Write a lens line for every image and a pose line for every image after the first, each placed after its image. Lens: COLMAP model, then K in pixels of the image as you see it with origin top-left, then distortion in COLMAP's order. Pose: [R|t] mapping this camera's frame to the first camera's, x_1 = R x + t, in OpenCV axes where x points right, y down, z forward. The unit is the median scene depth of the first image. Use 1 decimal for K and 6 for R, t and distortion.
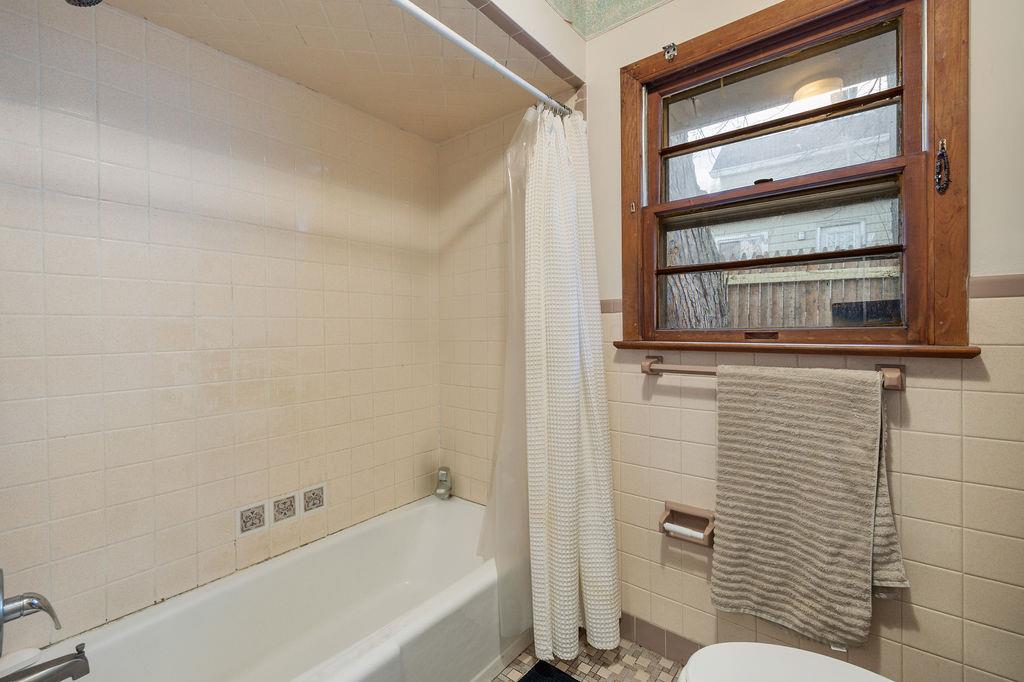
lens RADIAL K [[431.5, 0, 511.5], [0, 431.5, 336.6], [0, 0, 1]] dist [0.001819, -0.000728]
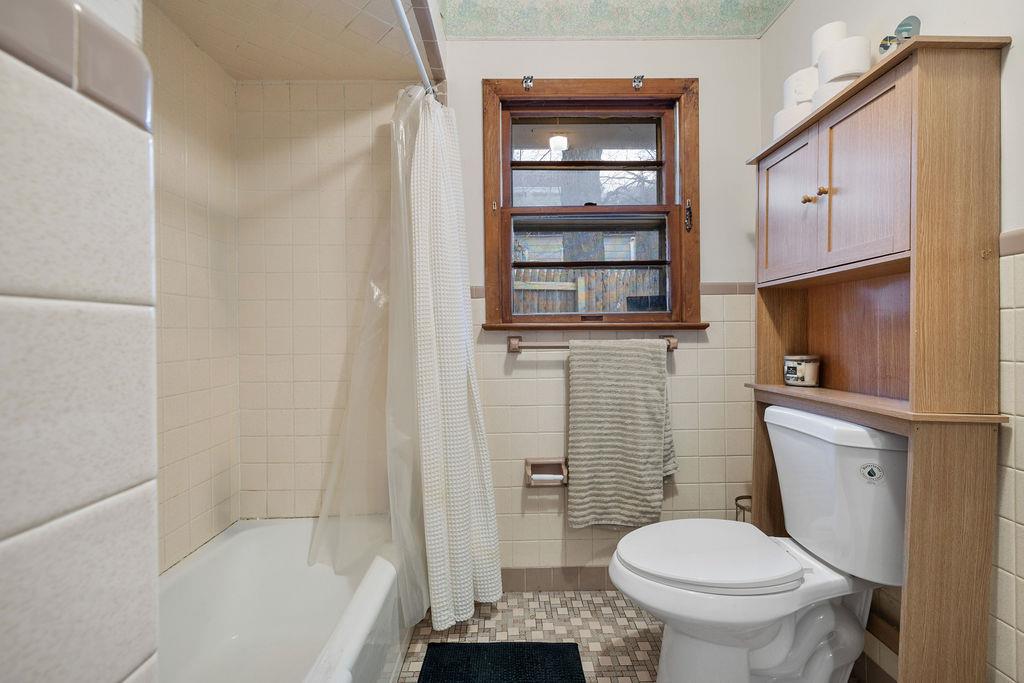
lens RADIAL K [[431.5, 0, 509.0], [0, 431.5, 339.0], [0, 0, 1]] dist [0.001819, -0.000728]
pose [[0.774301, -0.008267, 0.632764, -0.499230], [0.013906, 0.999895, -0.003954, 0.067607], [-0.632665, 0.011861, 0.774335, 0.124979]]
